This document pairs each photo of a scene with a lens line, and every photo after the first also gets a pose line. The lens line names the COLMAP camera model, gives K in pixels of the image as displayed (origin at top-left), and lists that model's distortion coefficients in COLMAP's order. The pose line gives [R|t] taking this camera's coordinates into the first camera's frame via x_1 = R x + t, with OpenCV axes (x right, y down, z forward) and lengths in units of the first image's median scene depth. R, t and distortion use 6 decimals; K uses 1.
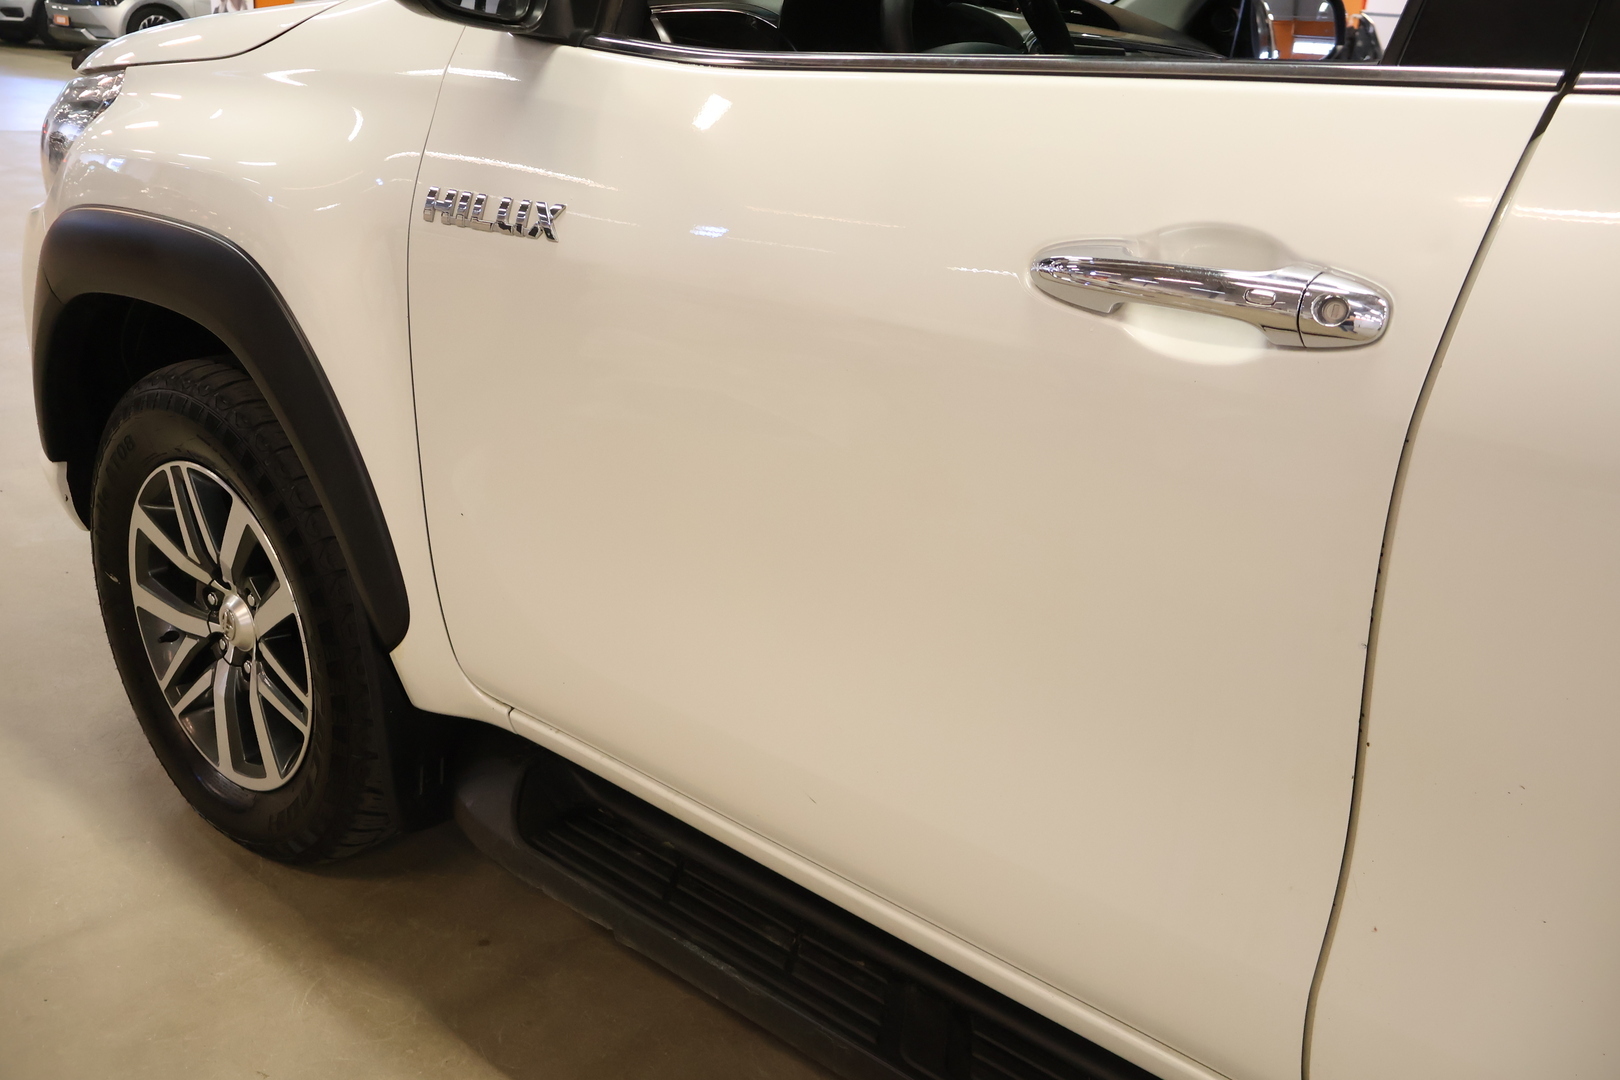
lens RADIAL K [[1274.4, 0, 870.5], [0, 1274.4, 547.9], [0, 0, 1]] dist [0.003816, -0.003475]
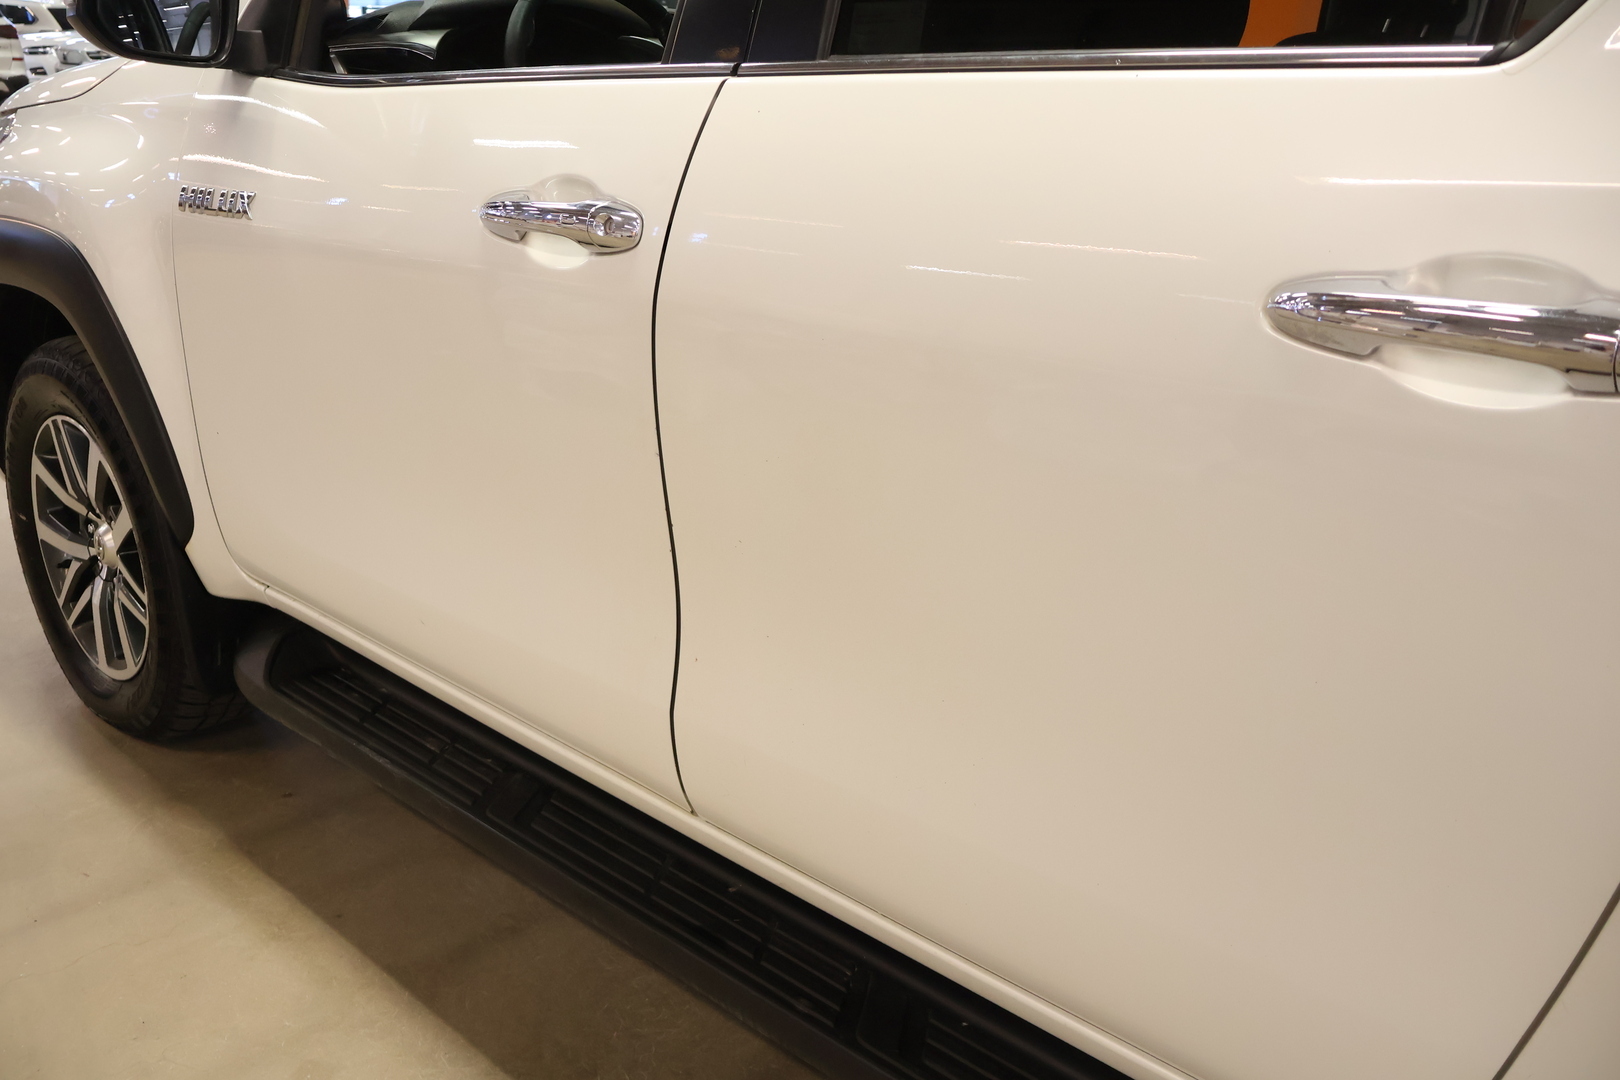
lens RADIAL K [[1357.5, 0, 805.9], [0, 1357.5, 547.8], [0, 0, 1]] dist [0.004512, -0.000098]
pose [[0.993340, -0.016568, -0.114025, 0.340649], [0.013650, 0.999560, -0.026322, 0.106252], [0.114411, 0.024591, 0.993129, -0.248708]]
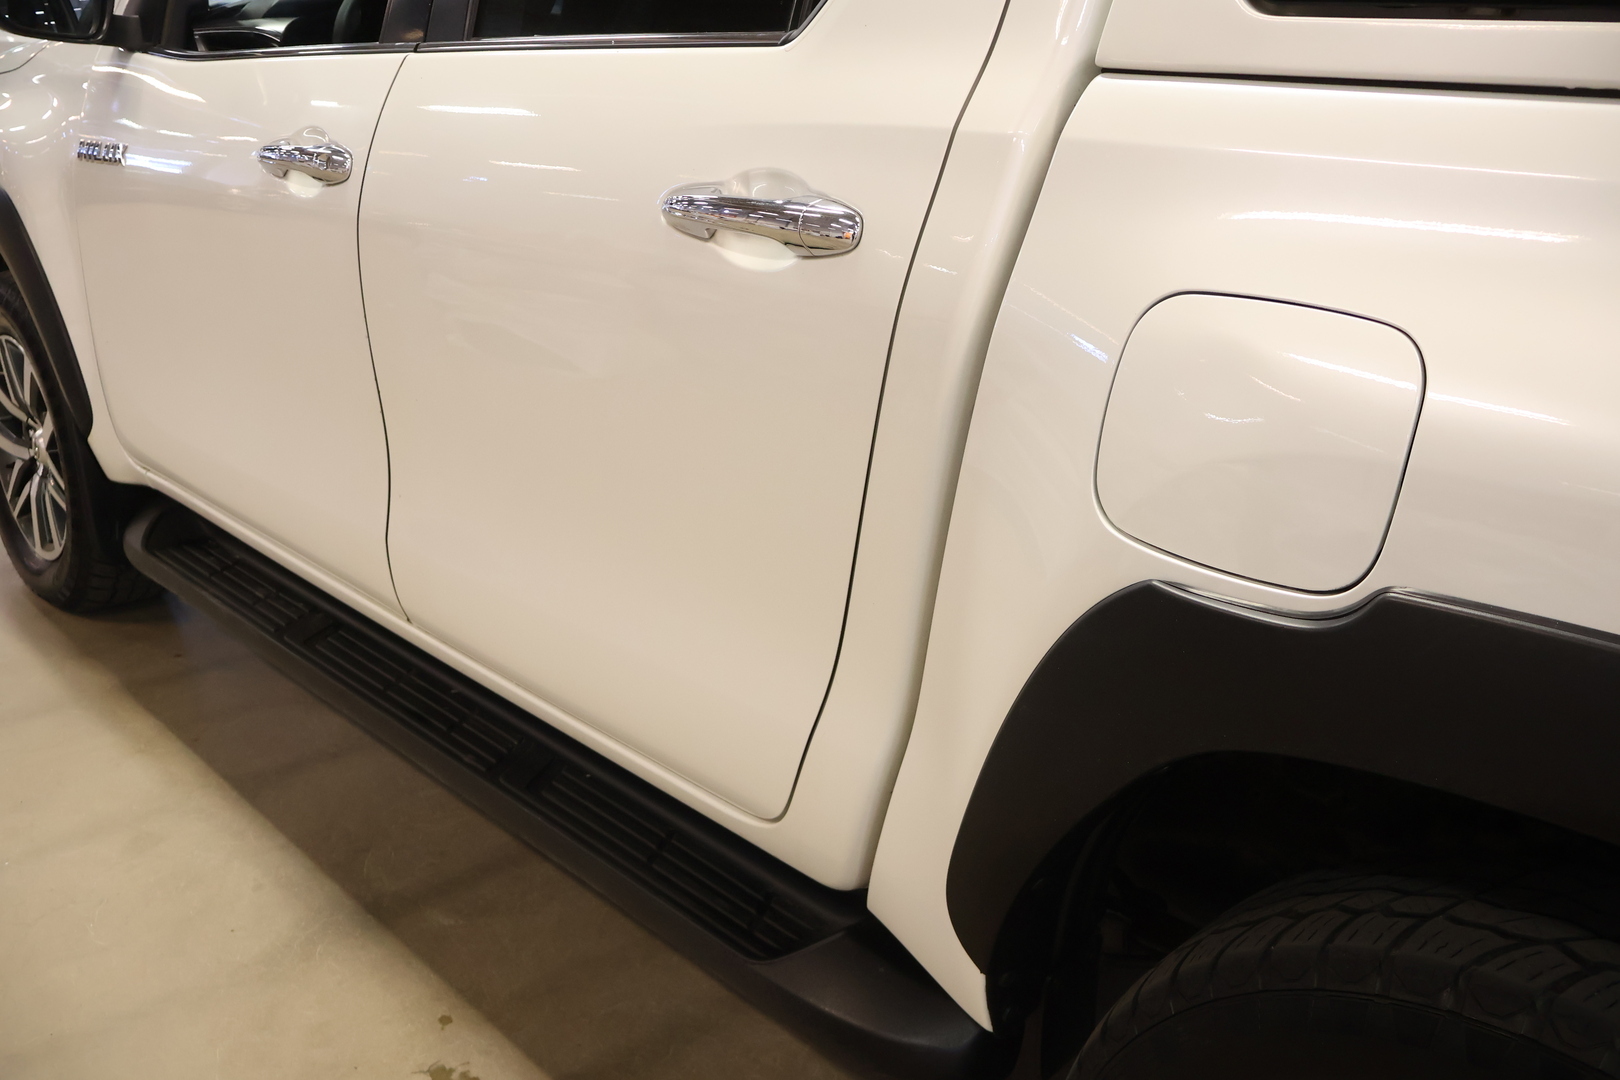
lens RADIAL K [[1371.9, 0, 799.9], [0, 1371.9, 541.4], [0, 0, 1]] dist [-0.003079, 0.005972]
pose [[0.987692, 0.009133, -0.156145, 0.637340], [-0.013849, 0.999479, -0.029140, 0.205549], [0.155798, 0.030944, 0.987304, -0.447336]]
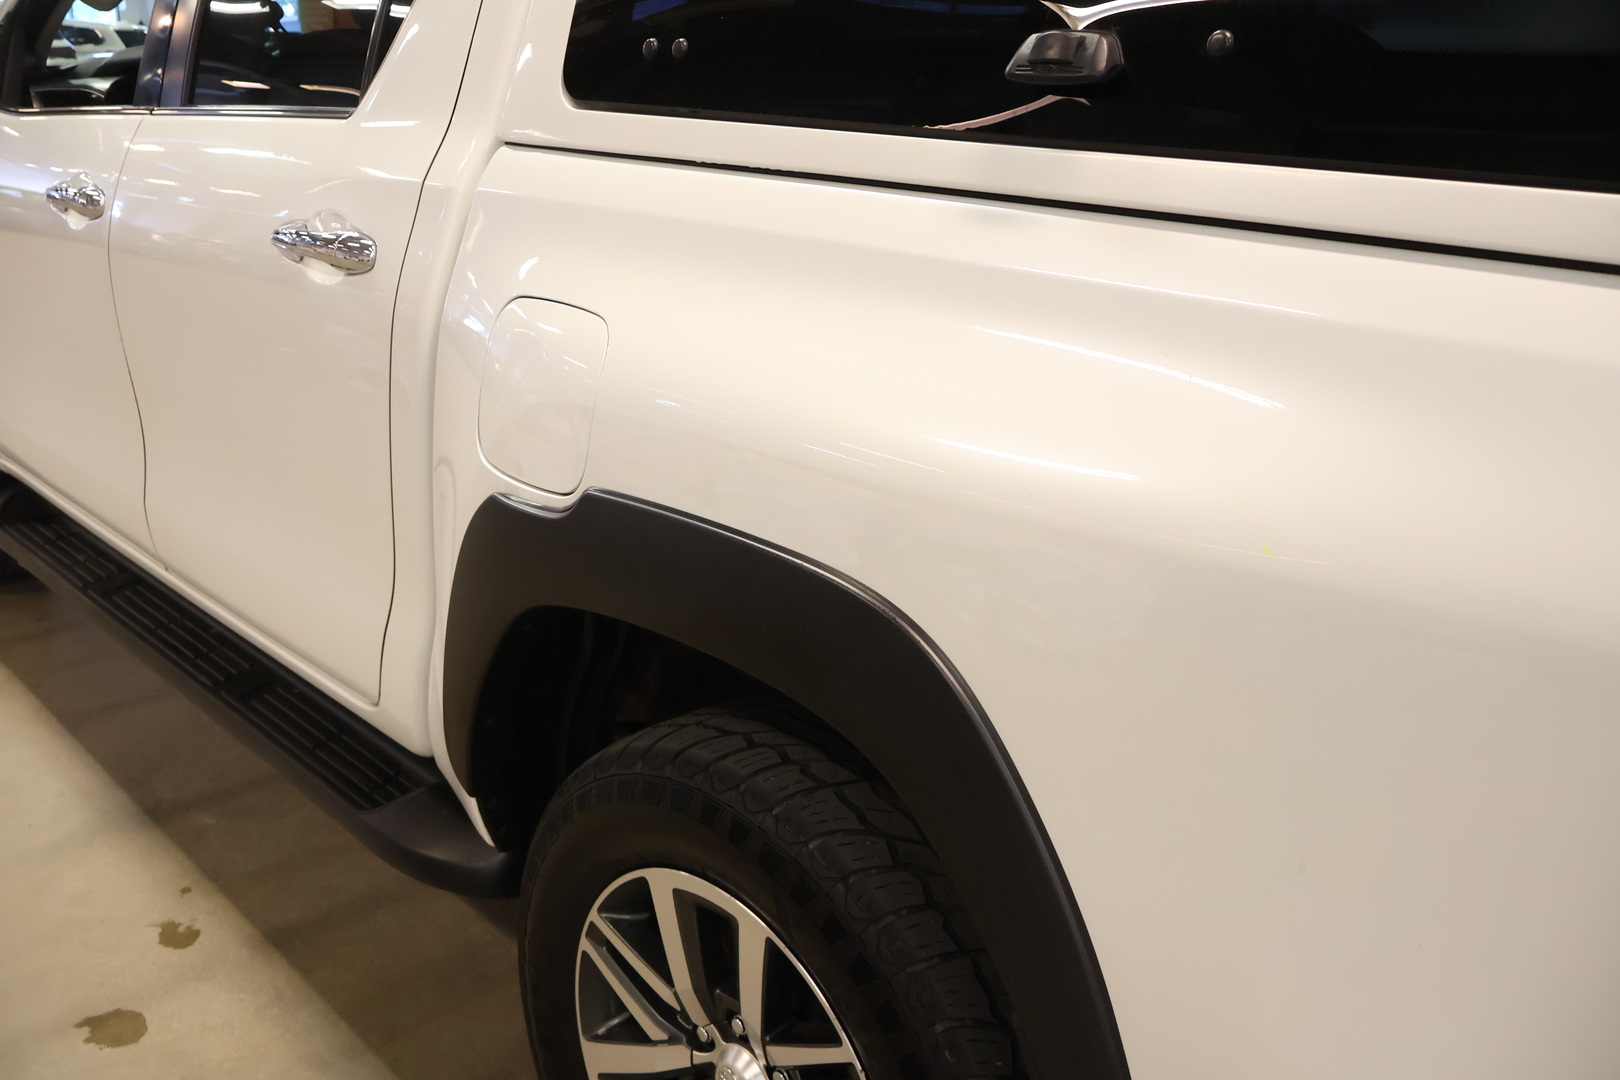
lens RADIAL K [[1371.9, 0, 799.9], [0, 1371.9, 541.4], [0, 0, 1]] dist [-0.003079, 0.005972]
pose [[0.986217, 0.007374, -0.165293, 0.979345], [-0.014991, 0.998880, -0.044882, 0.261683], [0.164777, 0.046742, 0.985223, -0.633384]]
